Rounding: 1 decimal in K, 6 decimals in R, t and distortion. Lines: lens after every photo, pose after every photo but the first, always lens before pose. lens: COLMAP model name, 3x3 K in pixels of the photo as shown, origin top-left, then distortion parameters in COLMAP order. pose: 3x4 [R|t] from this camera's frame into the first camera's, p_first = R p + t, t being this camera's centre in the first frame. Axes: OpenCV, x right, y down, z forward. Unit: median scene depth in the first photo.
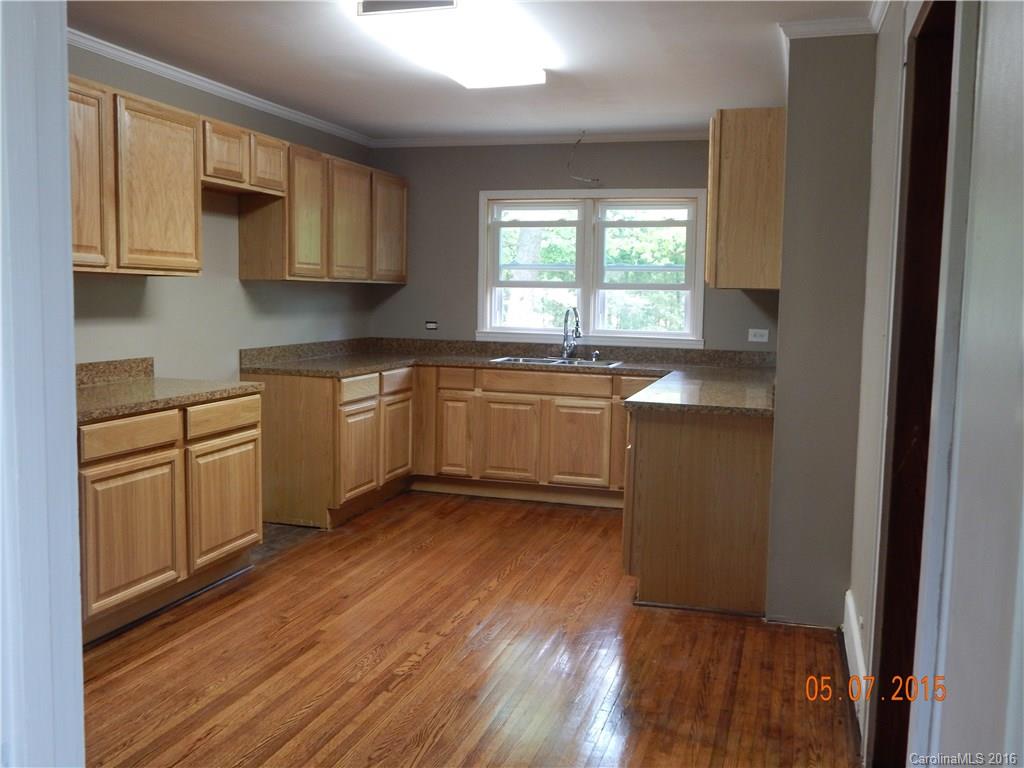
lens RADIAL K [[933.2, 0, 512.0], [0, 933.2, 384.0], [0, 0, 1]] dist [0.011641, 0.009286]
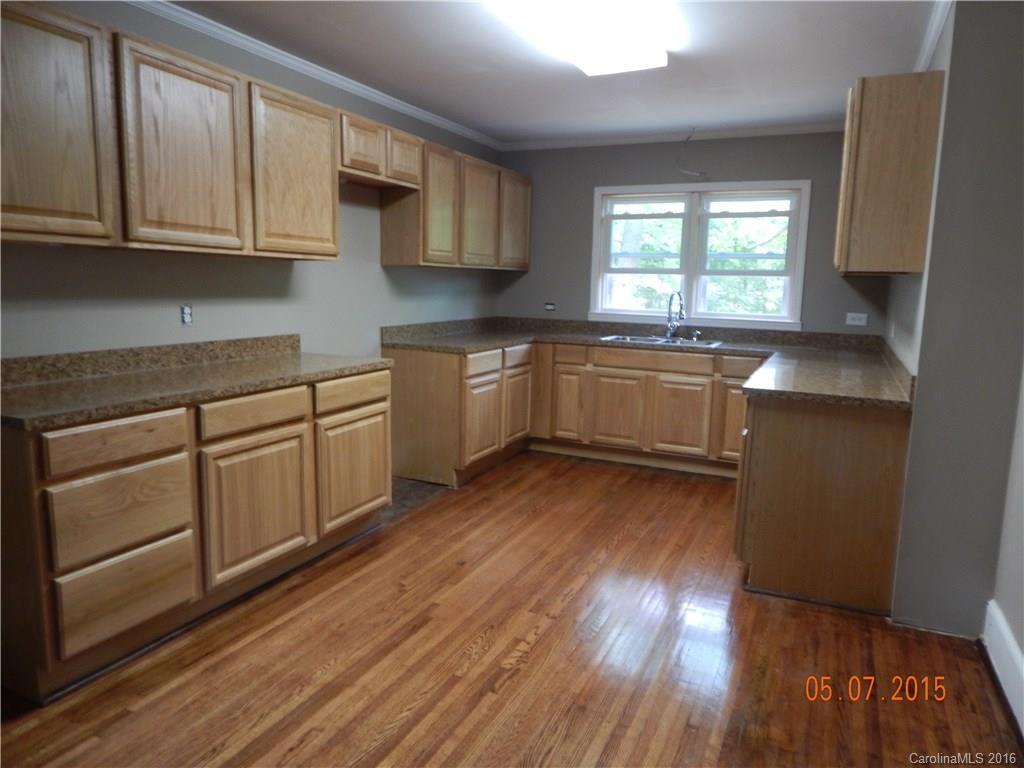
lens RADIAL K [[676.2, 0, 512.0], [0, 676.2, 384.0], [0, 0, 1]] dist [0.009177, 0.000358]
pose [[0.989563, 0.025709, -0.141787, -0.017853], [-0.018168, 0.998363, 0.054227, -0.018531], [0.142949, -0.051085, 0.988411, 0.251038]]
